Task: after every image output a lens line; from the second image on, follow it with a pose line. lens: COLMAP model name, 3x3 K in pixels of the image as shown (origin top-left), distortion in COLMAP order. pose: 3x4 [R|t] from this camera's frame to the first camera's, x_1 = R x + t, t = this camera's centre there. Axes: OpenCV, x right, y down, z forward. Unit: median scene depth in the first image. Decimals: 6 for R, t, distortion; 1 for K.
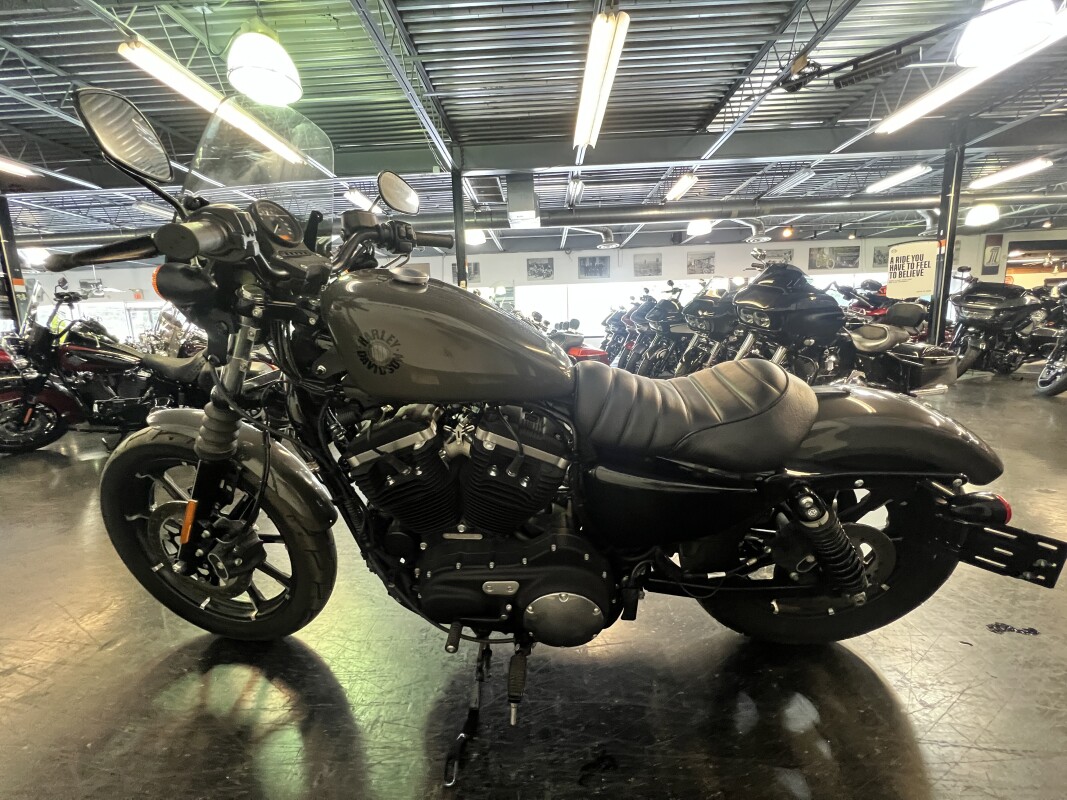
lens RADIAL K [[426.9, 0, 531.4], [0, 426.9, 399.6], [0, 0, 1]] dist [-0.004756, -0.000184]
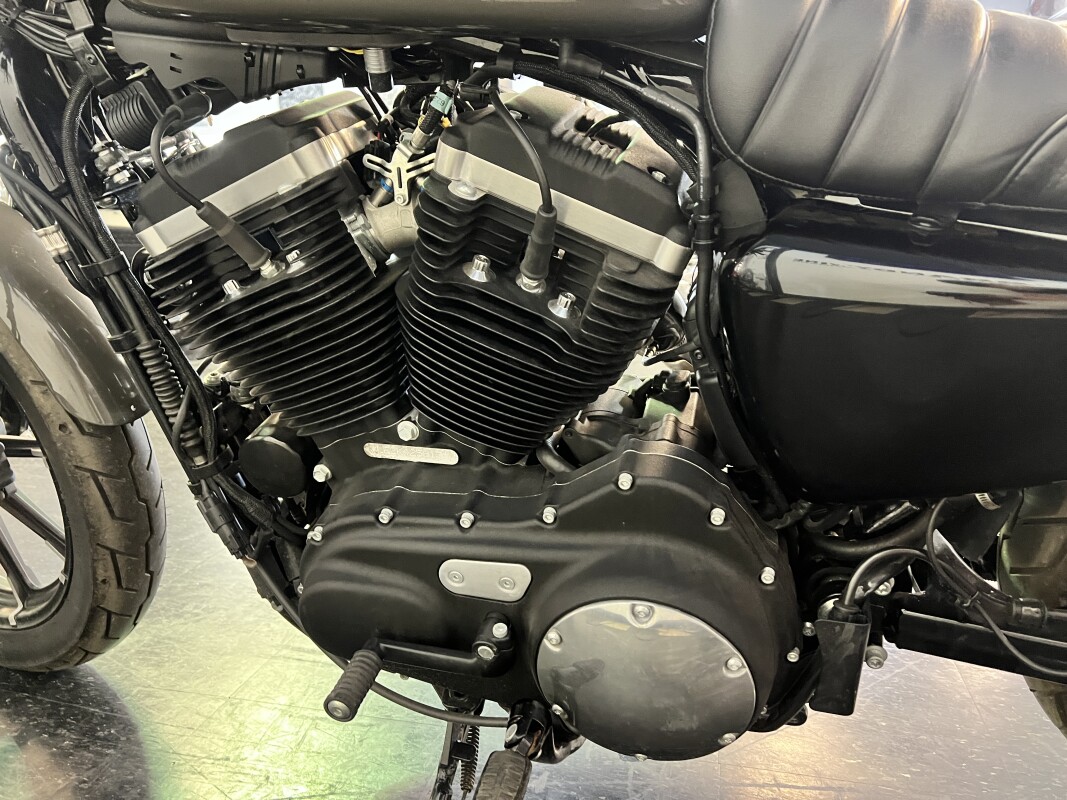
lens RADIAL K [[807.3, 0, 534.3], [0, 807.3, 400.6], [0, 0, 1]] dist [0.019077, -0.009014]
pose [[0.979307, 0.061634, -0.192767, 0.099897], [-0.049198, 0.996427, 0.068650, 0.226459], [0.196310, -0.057745, 0.978840, 0.305015]]
